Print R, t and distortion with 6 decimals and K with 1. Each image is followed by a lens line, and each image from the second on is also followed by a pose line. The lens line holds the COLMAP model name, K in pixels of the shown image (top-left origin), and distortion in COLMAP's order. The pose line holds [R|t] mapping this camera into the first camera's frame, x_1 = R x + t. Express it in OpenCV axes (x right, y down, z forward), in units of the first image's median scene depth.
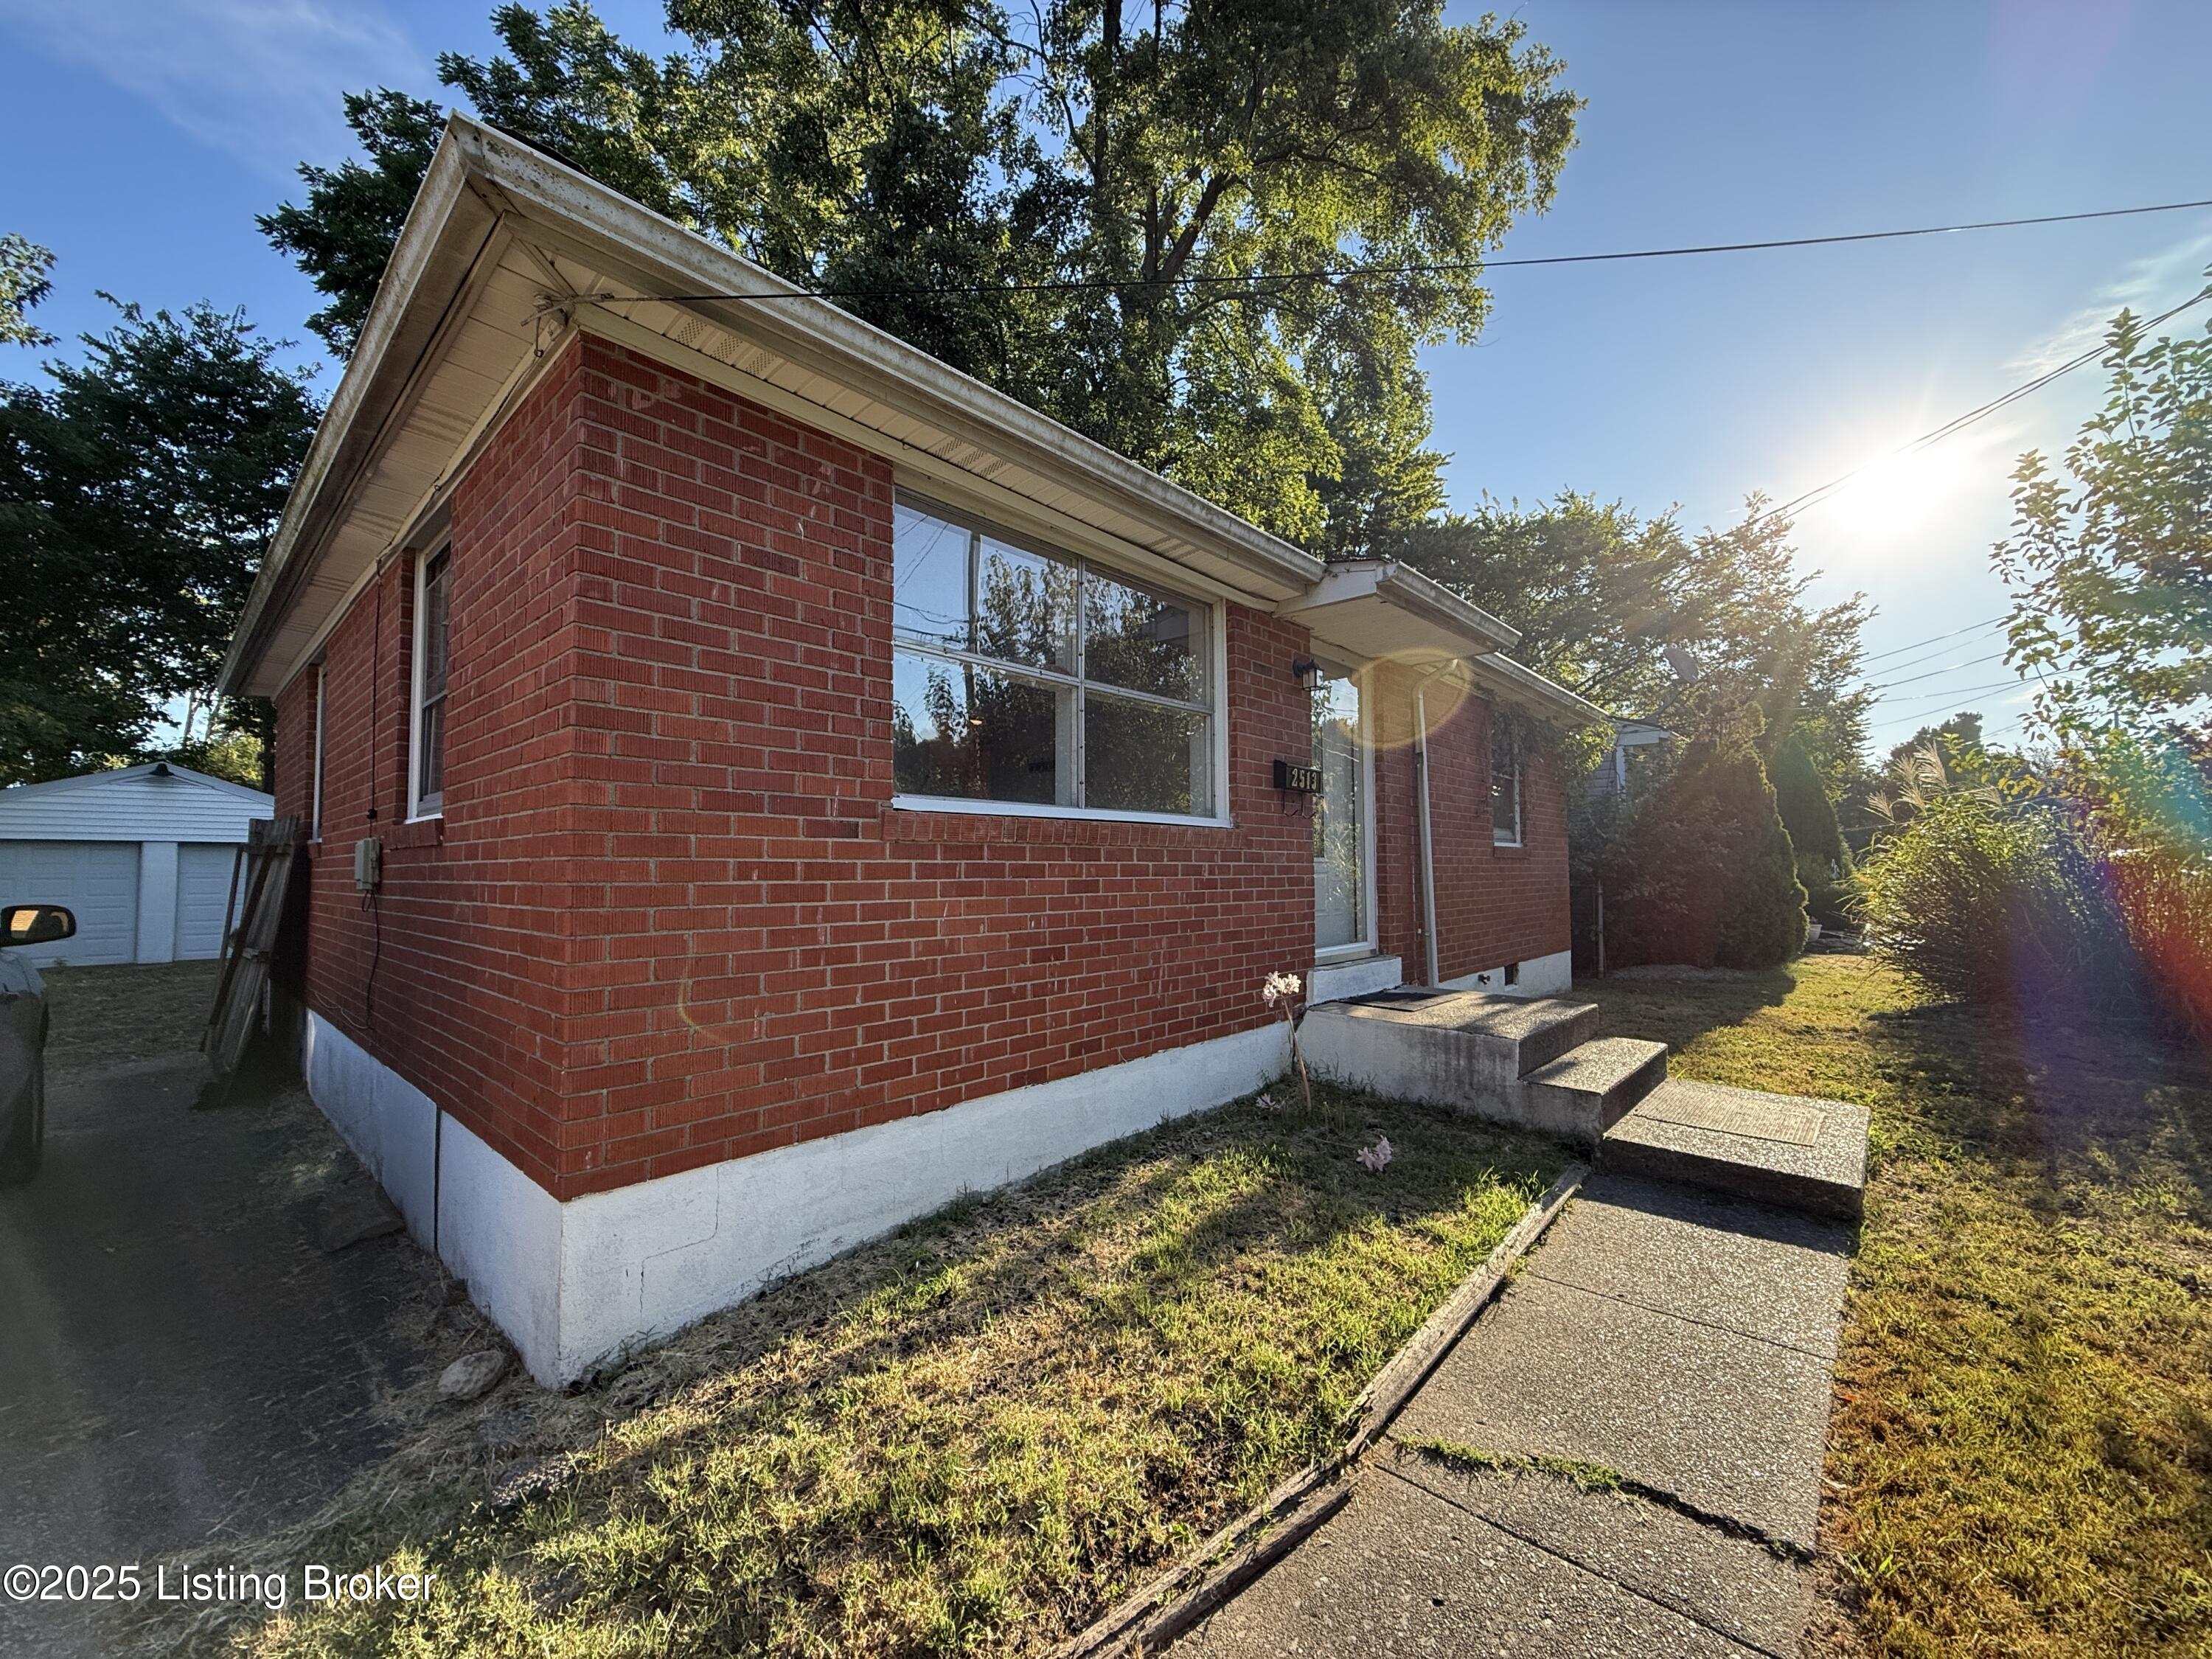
lens RADIAL K [[883.4, 0, 1100.5], [0, 883.4, 831.5], [0, 0, 1]] dist [0.002887, 0.000860]
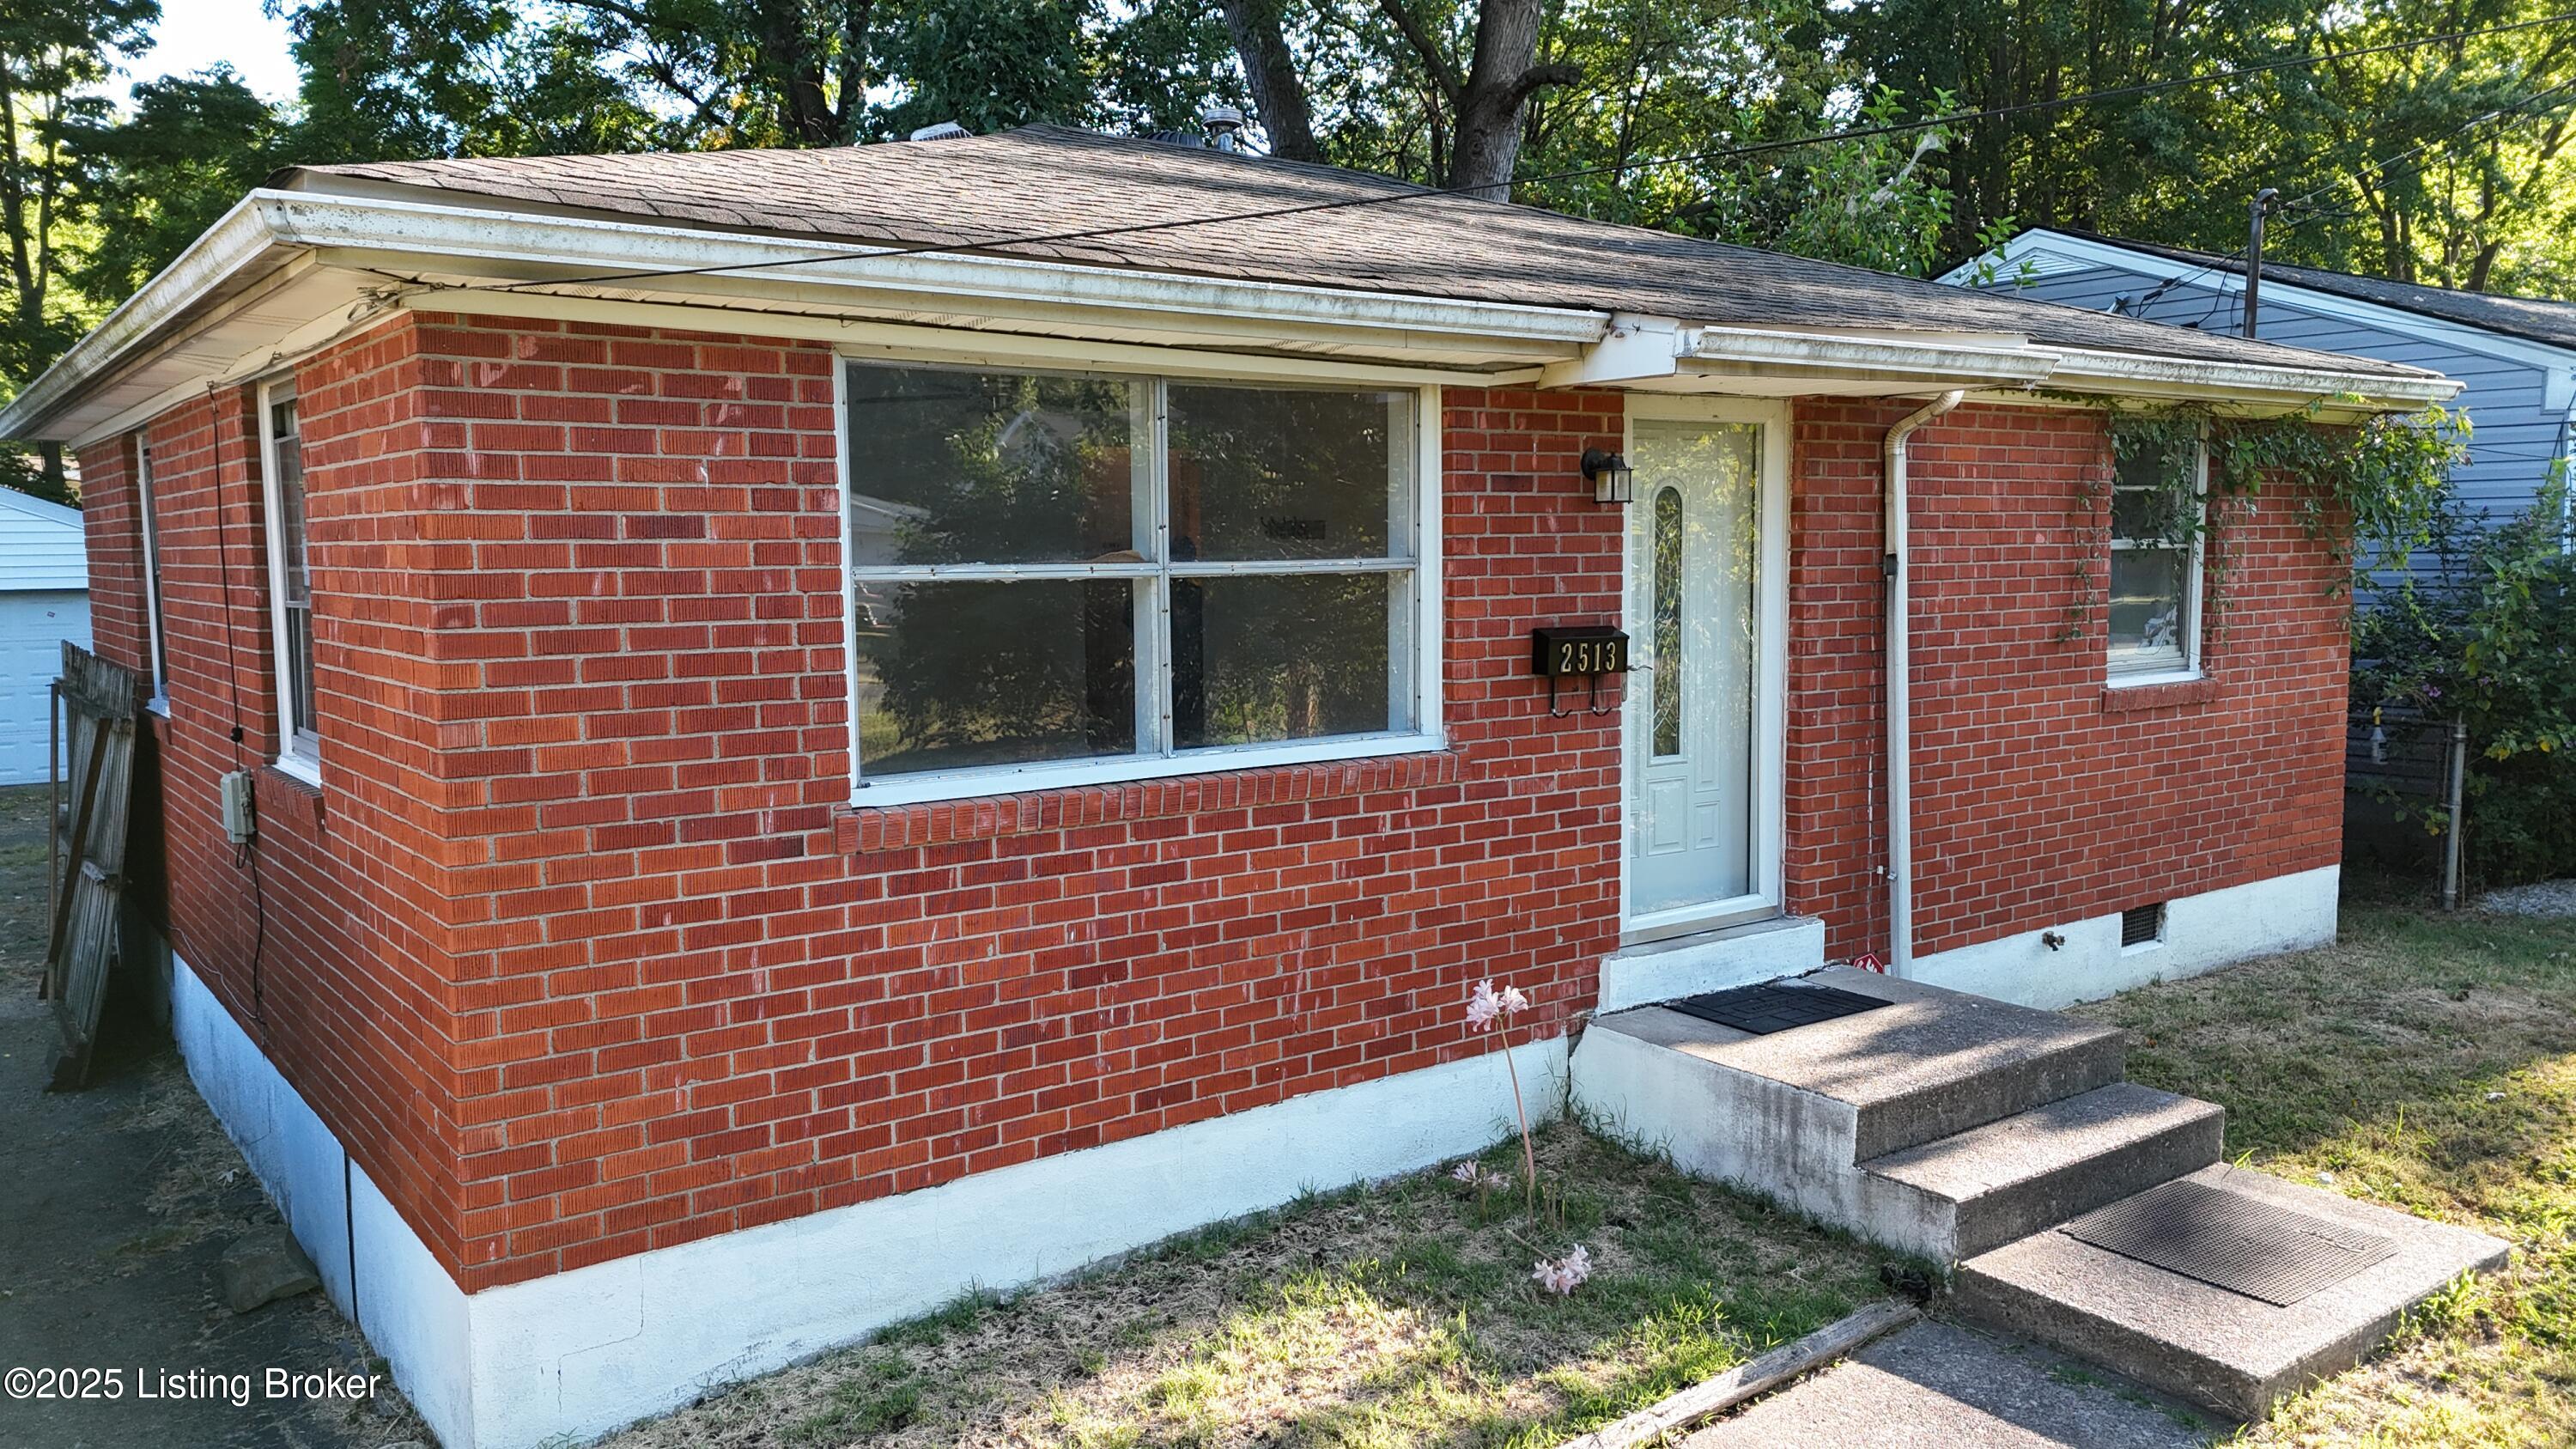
lens RADIAL K [[1904.2, 0, 1290.5], [0, 1904.2, 727.5], [0, 0, 1]] dist [0.077729, -0.040042]
pose [[0.982148, 0.012855, -0.187672, 0.423957], [0.014400, 0.989597, 0.143144, -0.310038], [0.187560, -0.143291, 0.971745, -0.501327]]
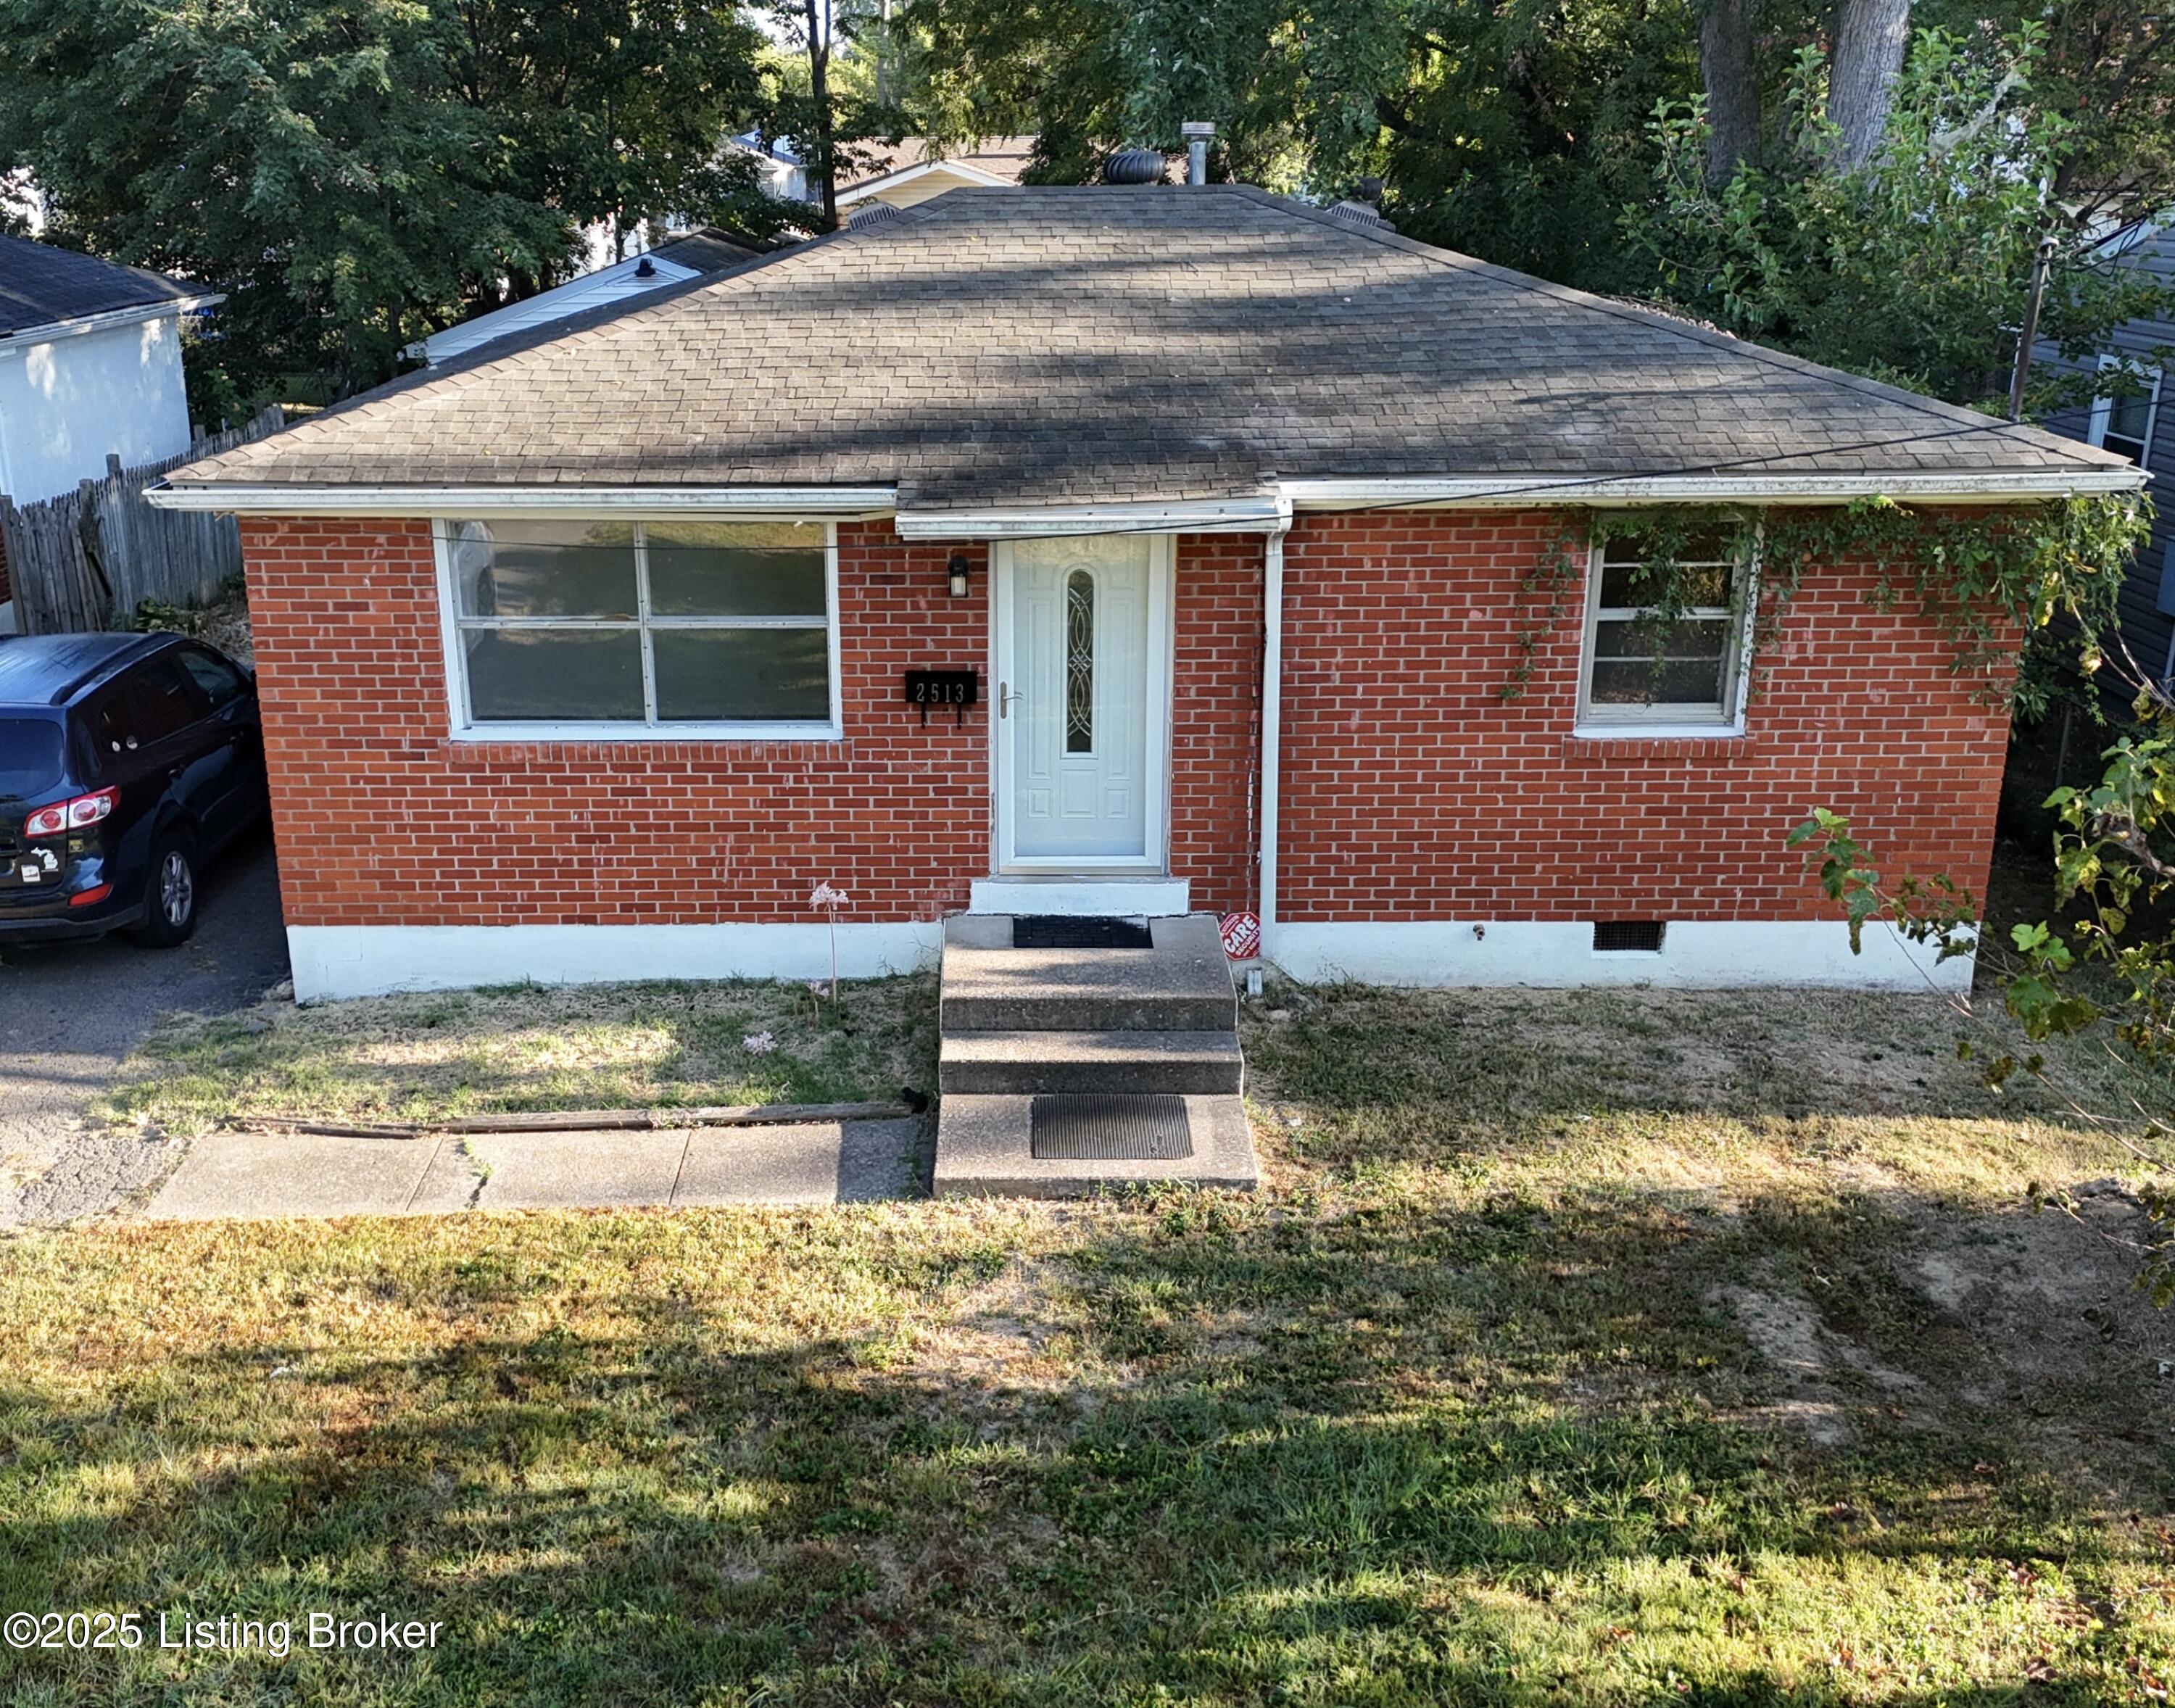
lens RADIAL K [[2218.0, 0, 928.3], [0, 2218.0, 867.9], [0, 0, 1]] dist [0.147213, 0.000000]
pose [[0.650032, 0.238498, -0.721510, 3.058427], [0.044627, 0.935852, 0.349556, -1.102215], [0.758595, -0.259421, 0.597690, -0.746502]]
